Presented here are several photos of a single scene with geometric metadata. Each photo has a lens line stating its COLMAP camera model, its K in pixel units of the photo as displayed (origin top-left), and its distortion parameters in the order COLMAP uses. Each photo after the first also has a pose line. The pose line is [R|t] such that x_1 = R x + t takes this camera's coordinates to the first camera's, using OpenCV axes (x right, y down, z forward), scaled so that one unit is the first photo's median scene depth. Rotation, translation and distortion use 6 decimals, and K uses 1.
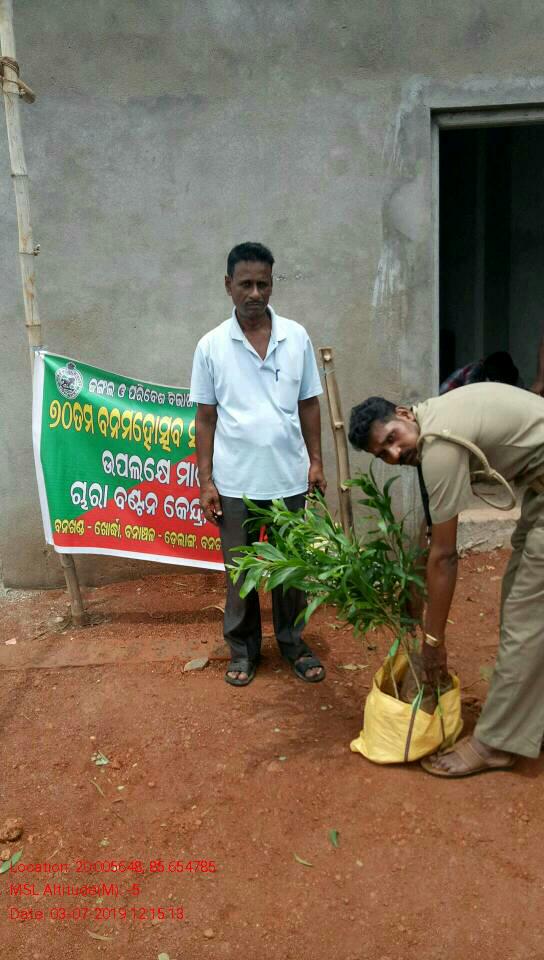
lens RADIAL K [[701.6, 0, 270.1], [0, 701.6, 486.3], [0, 0, 1]] dist [0.024989, -0.012010]
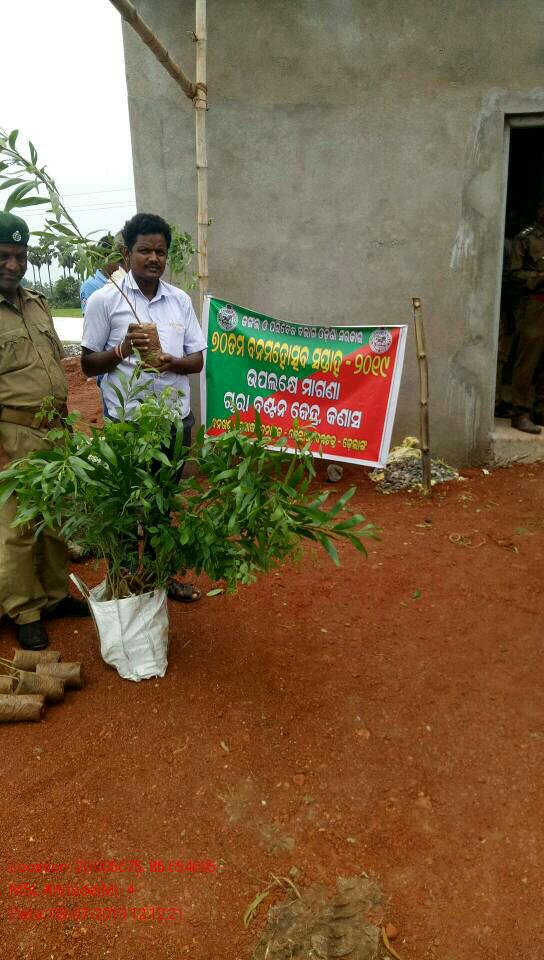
lens RADIAL K [[701.6, 0, 270.1], [0, 701.6, 486.3], [0, 0, 1]] dist [0.024989, -0.012010]
pose [[0.996694, 0.043294, -0.068747, -0.083495], [-0.039525, 0.997689, 0.055260, 0.093656], [0.070981, -0.052361, 0.996102, -0.359915]]
